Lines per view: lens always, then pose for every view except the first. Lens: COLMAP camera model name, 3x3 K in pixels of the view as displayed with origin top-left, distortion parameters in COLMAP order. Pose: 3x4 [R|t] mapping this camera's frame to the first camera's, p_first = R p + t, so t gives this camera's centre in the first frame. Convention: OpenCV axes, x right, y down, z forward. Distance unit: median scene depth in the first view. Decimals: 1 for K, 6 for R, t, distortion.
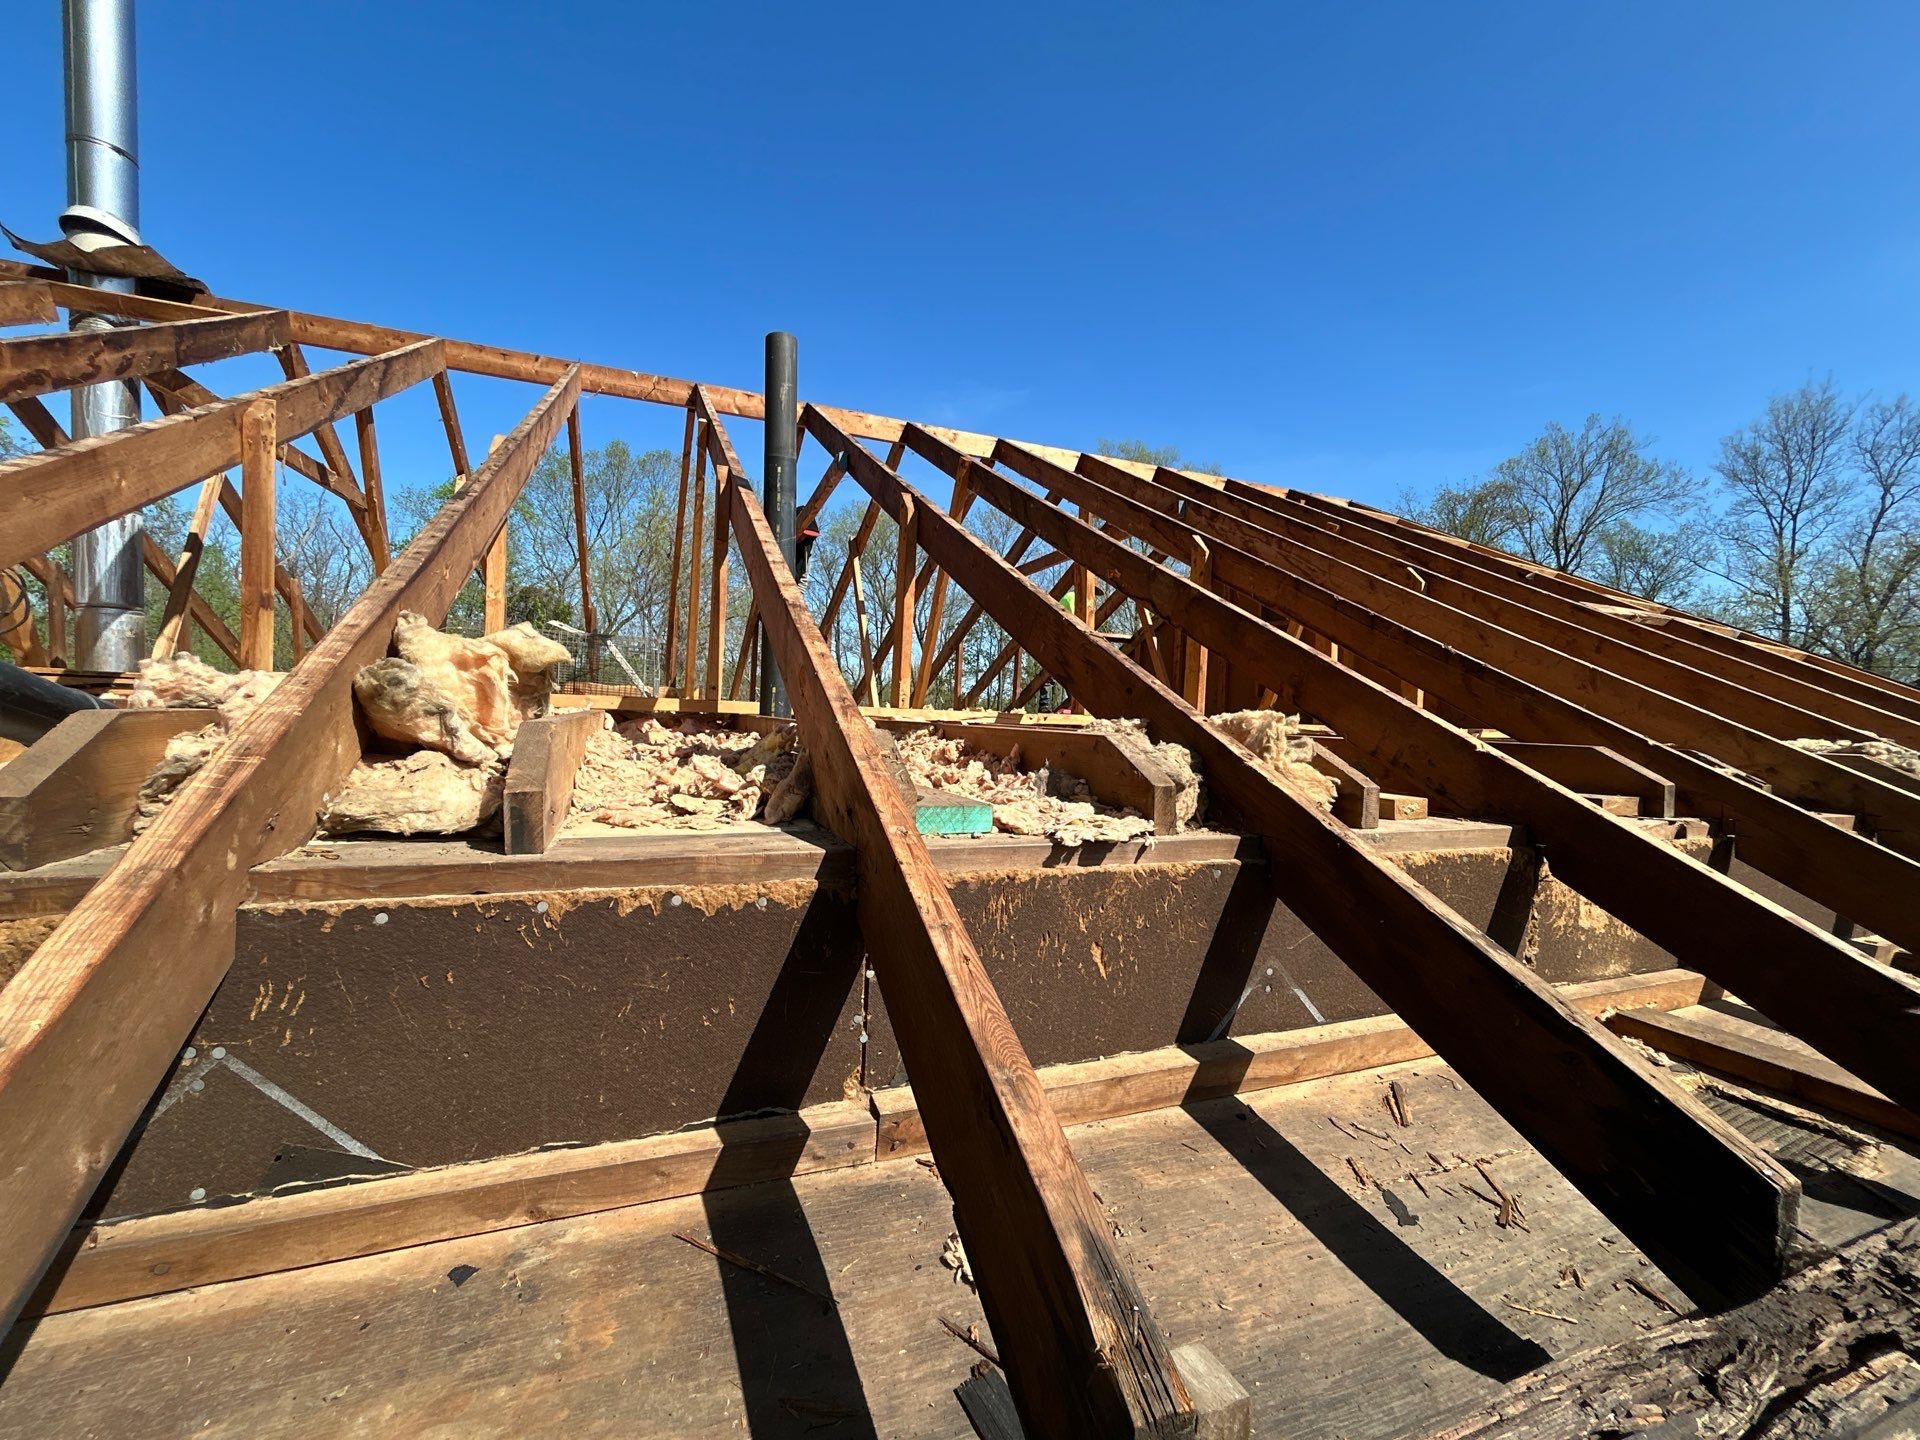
lens RADIAL K [[786.1, 0, 953.6], [0, 786.1, 720.0], [0, 0, 1]] dist [0.008481, 0.000027]
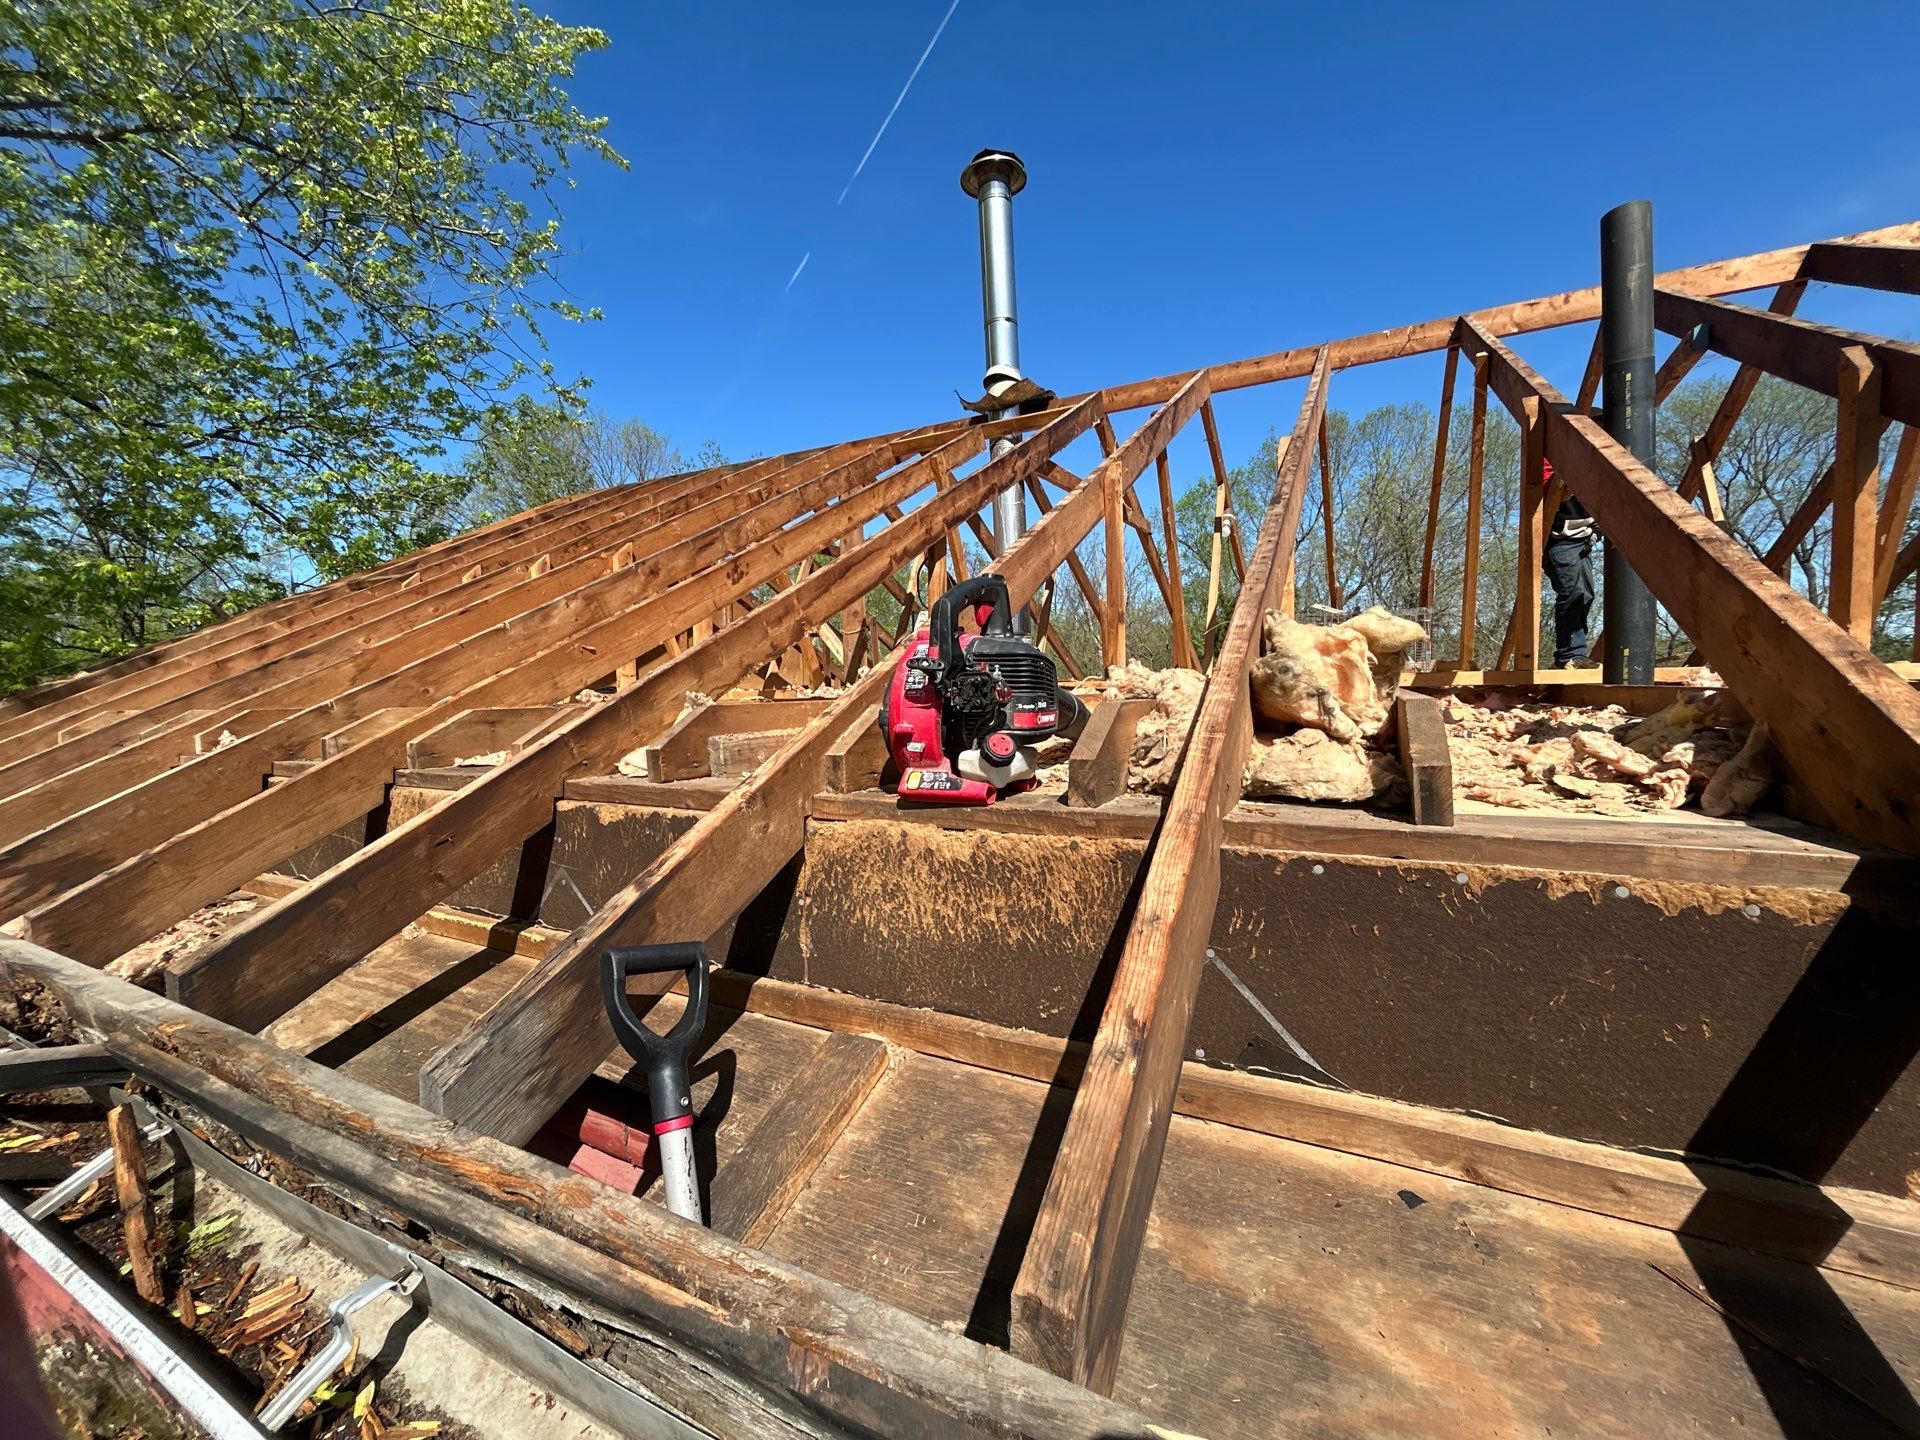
lens RADIAL K [[786.1, 0, 956.8], [0, 786.1, 721.0], [0, 0, 1]] dist [0.008481, 0.000027]
pose [[0.649193, -0.017142, -0.760430, -0.131503], [0.037131, 0.999268, 0.009174, -0.001098], [0.759717, -0.034191, 0.649355, -0.127511]]
